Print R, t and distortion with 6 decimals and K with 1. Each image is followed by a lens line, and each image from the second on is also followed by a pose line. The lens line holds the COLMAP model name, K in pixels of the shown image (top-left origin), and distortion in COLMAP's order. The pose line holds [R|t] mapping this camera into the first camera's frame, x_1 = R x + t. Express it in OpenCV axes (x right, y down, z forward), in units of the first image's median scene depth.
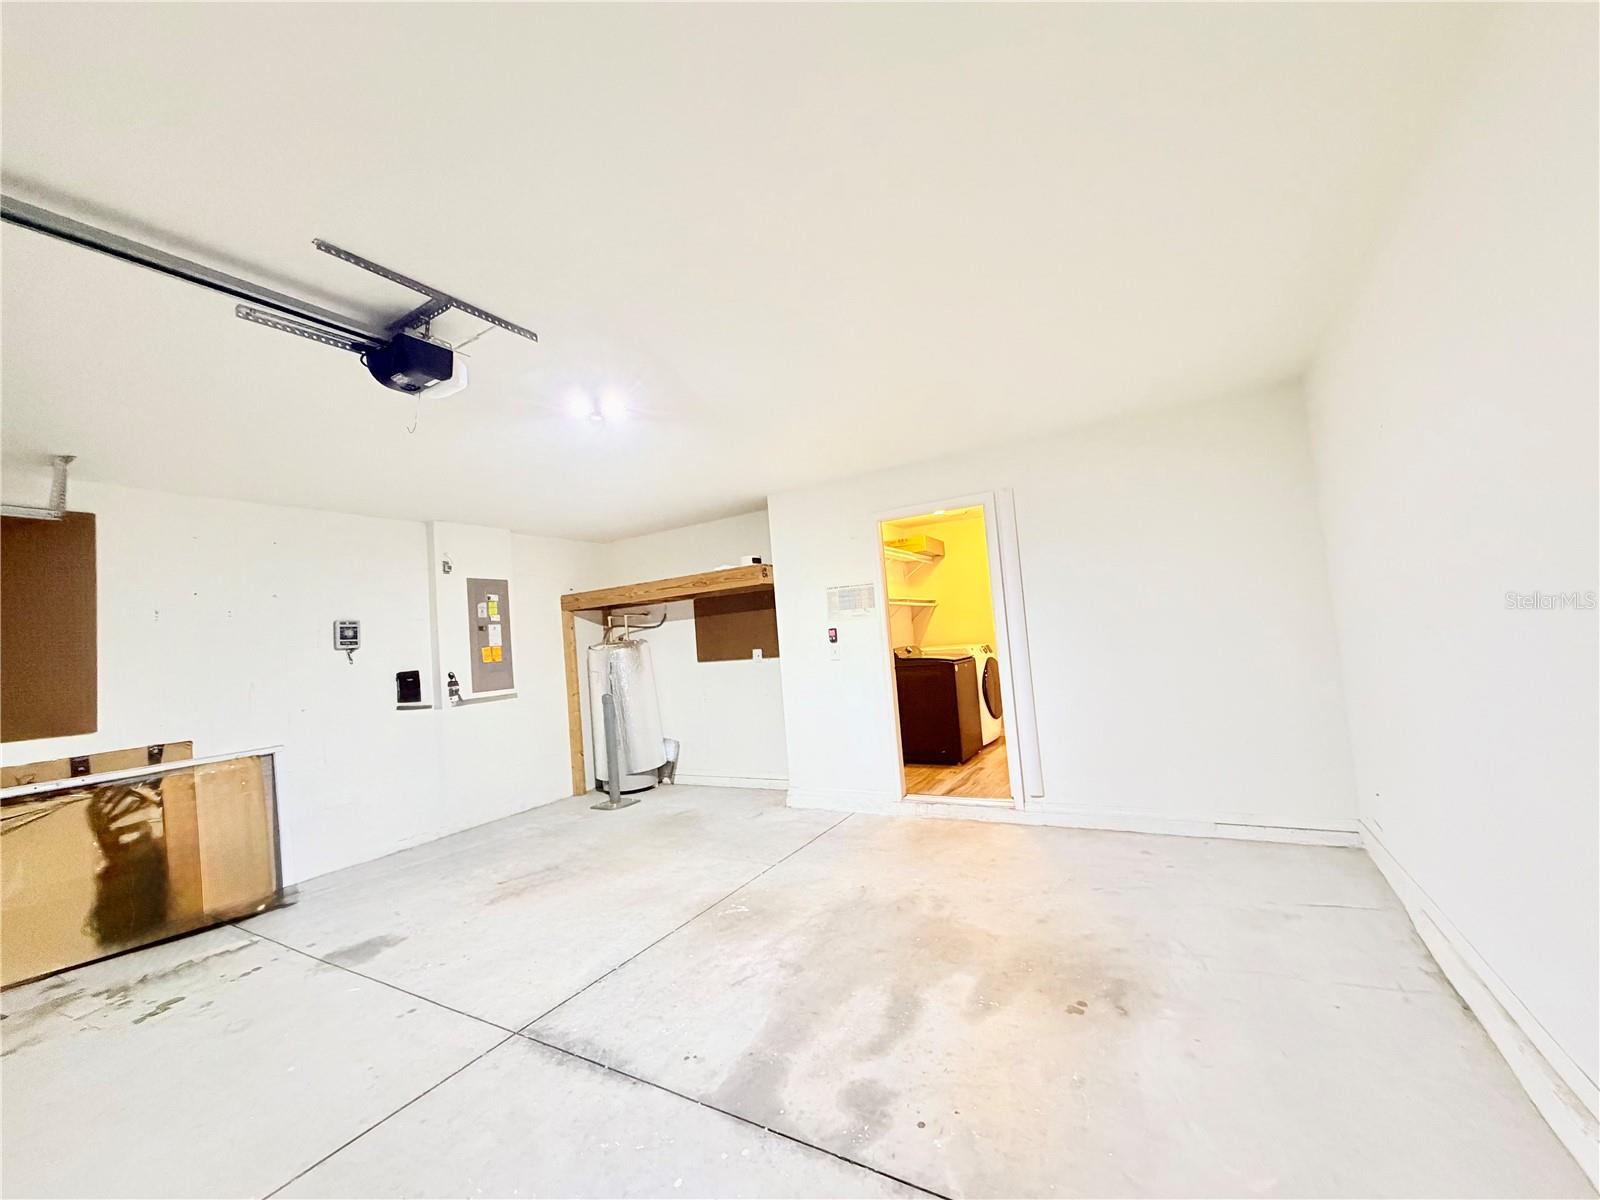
lens RADIAL K [[641.2, 0, 795.2], [0, 641.2, 601.4], [0, 0, 1]] dist [0.001346, 0.000195]
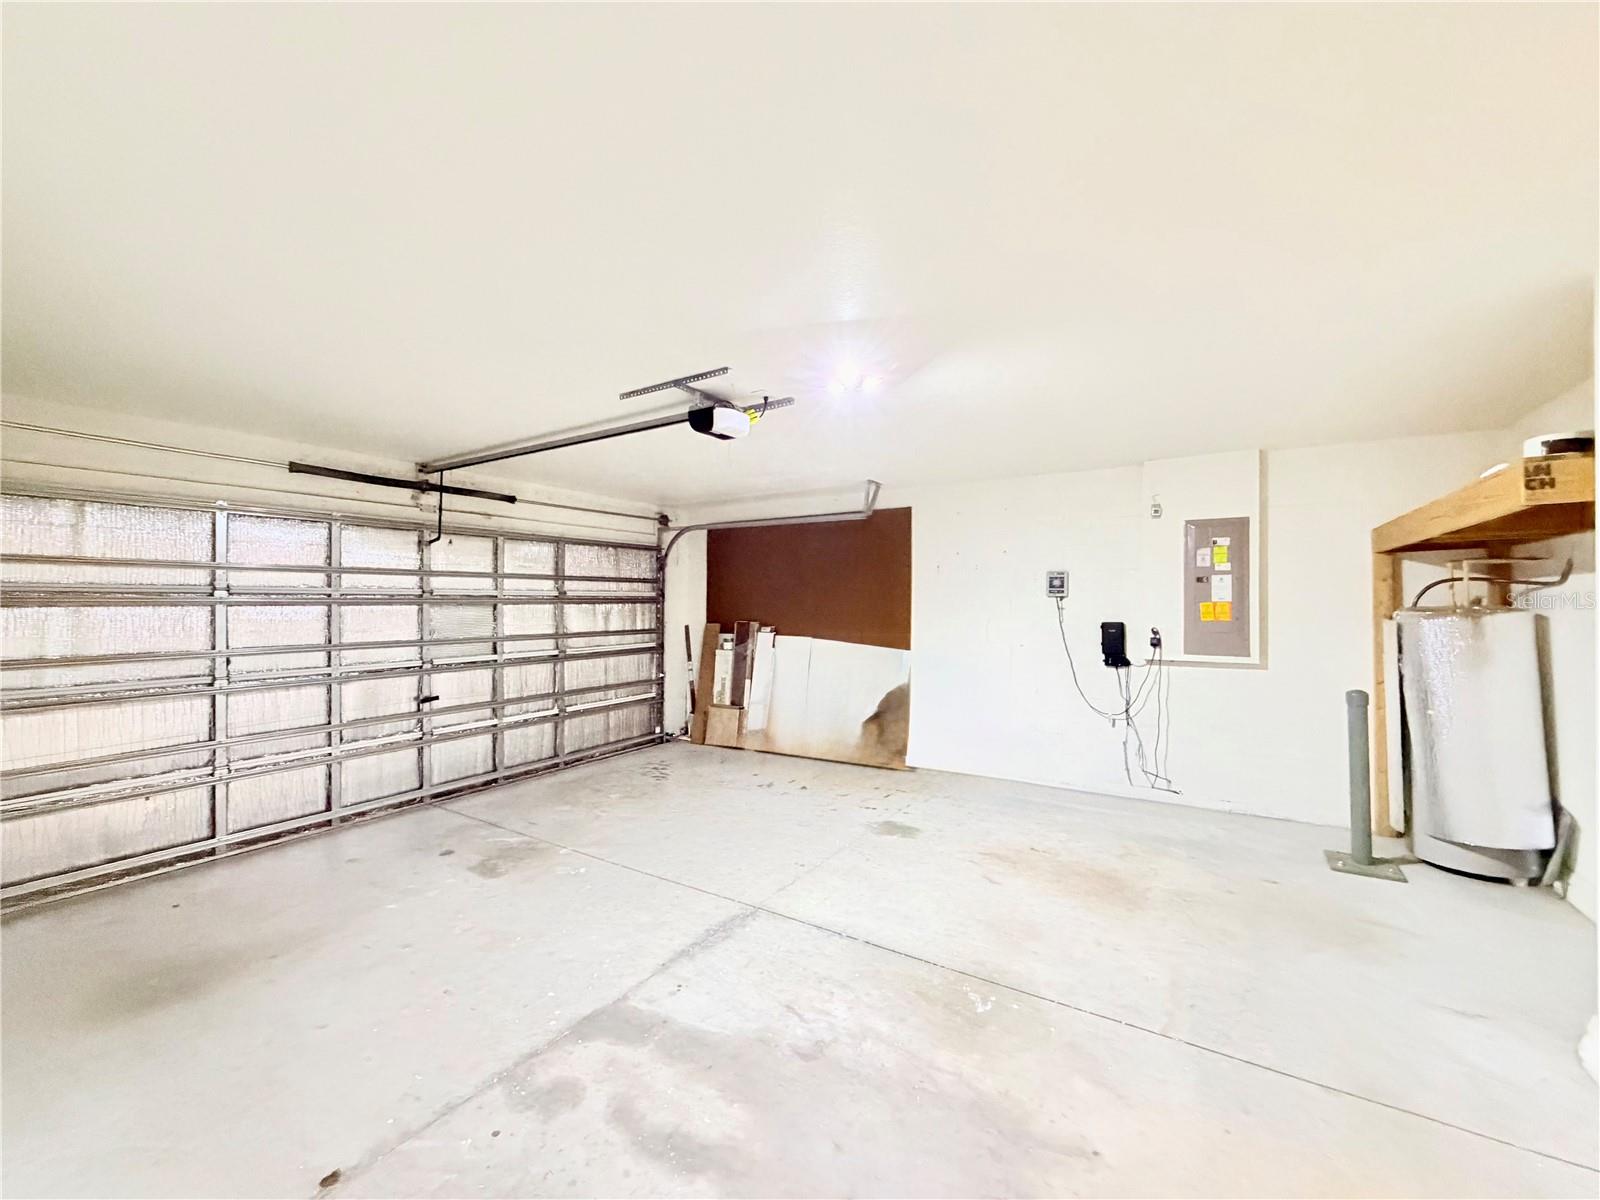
lens RADIAL K [[641.2, 0, 795.2], [0, 641.2, 601.4], [0, 0, 1]] dist [0.001346, 0.000195]
pose [[-0.042280, 0.077384, -0.996104, 0.430837], [0.064310, 0.995139, 0.074579, -0.030274], [0.997034, -0.060906, -0.047051, 0.599026]]
